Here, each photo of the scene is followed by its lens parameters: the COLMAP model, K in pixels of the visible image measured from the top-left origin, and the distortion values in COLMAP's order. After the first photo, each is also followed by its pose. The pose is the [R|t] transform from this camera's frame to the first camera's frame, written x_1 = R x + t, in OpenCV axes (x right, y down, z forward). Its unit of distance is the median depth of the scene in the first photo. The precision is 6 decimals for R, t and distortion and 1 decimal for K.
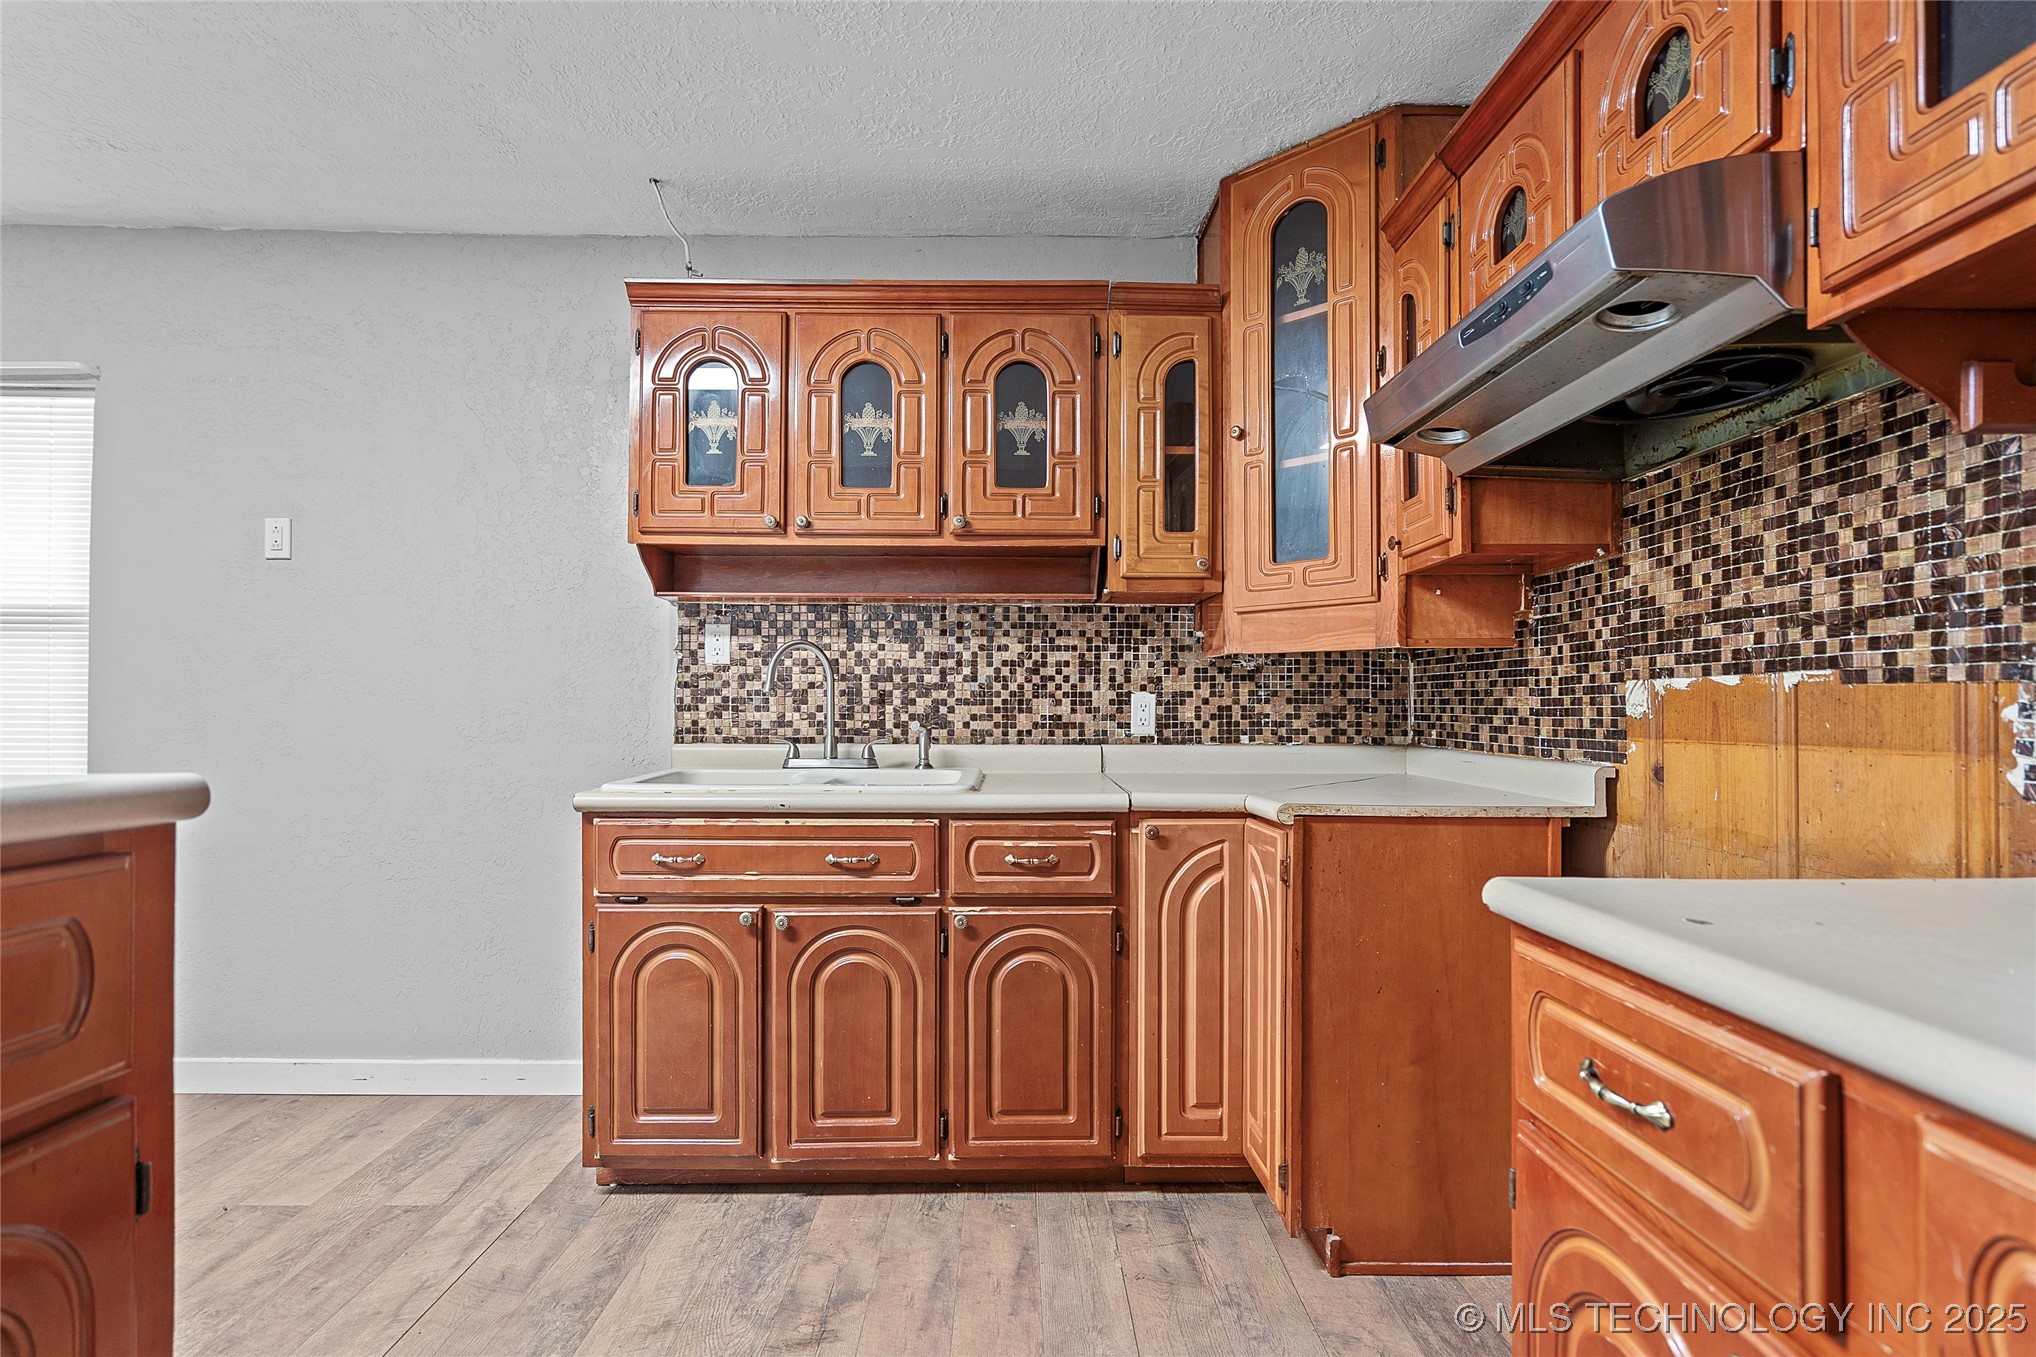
lens RADIAL K [[953.9, 0, 1002.6], [0, 953.9, 702.2], [0, 0, 1]] dist [0.002262, 0.000895]
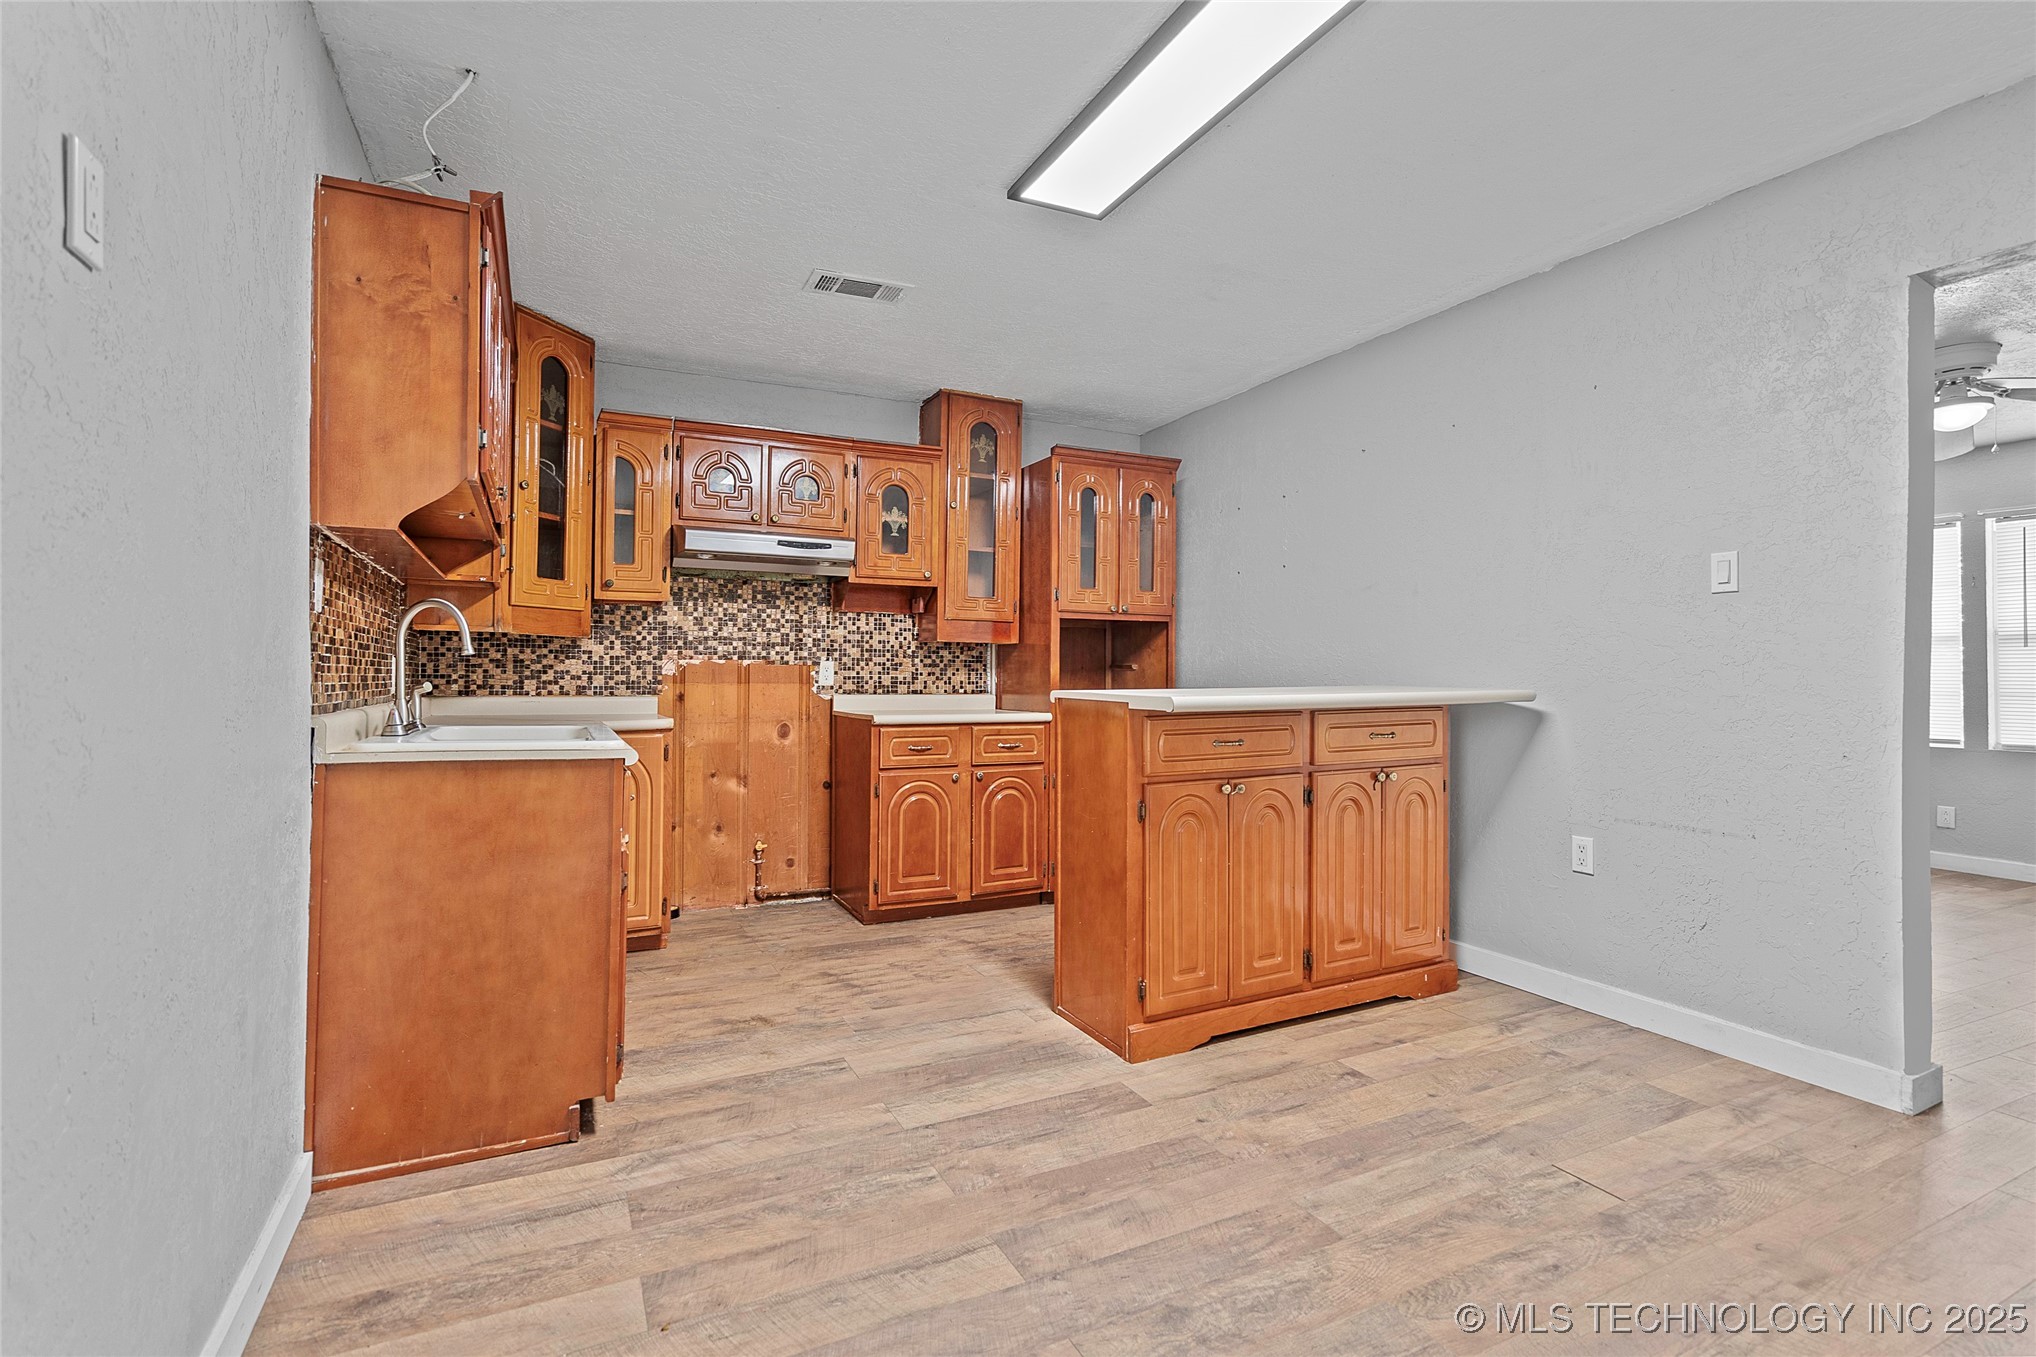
lens RADIAL K [[953.9, 0, 1024.6], [0, 953.9, 663.5], [0, 0, 1]] dist [0.002262, 0.000895]
pose [[-0.444767, 0.006169, 0.895625, -1.624463], [-0.011917, 0.999847, -0.012805, 0.005885], [-0.895567, -0.016368, -0.444625, 1.085282]]
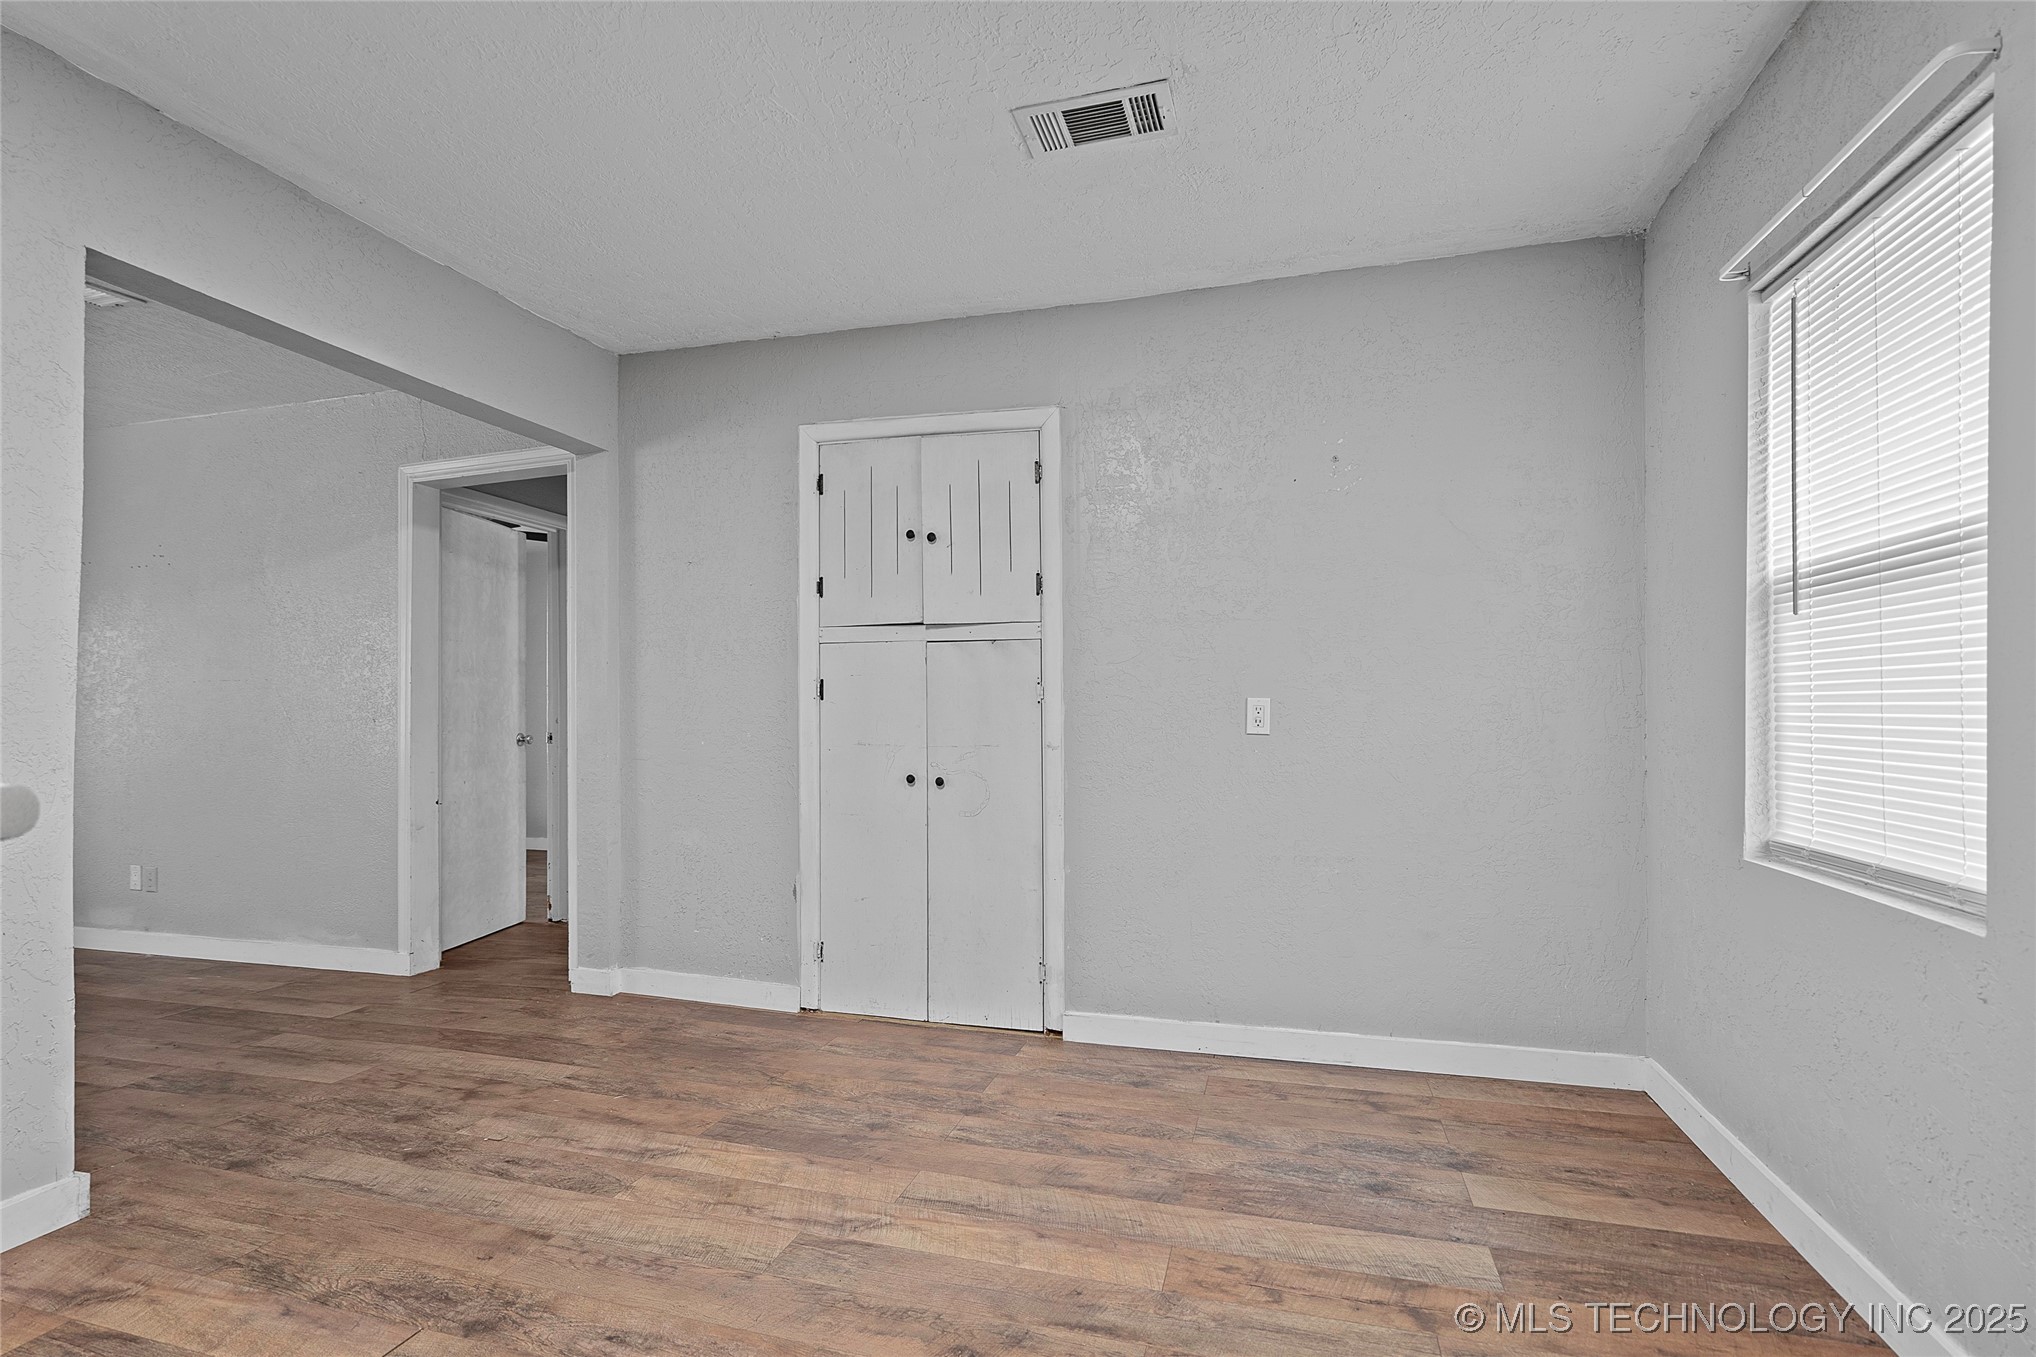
lens RADIAL K [[953.9, 0, 1002.7], [0, 953.9, 717.1], [0, 0, 1]] dist [0.002262, 0.000895]
pose [[-0.289623, 0.001815, -0.957139, -0.415166], [0.012496, 0.999920, -0.001885, 0.014260], [0.957059, -0.012507, -0.289623, 0.827751]]
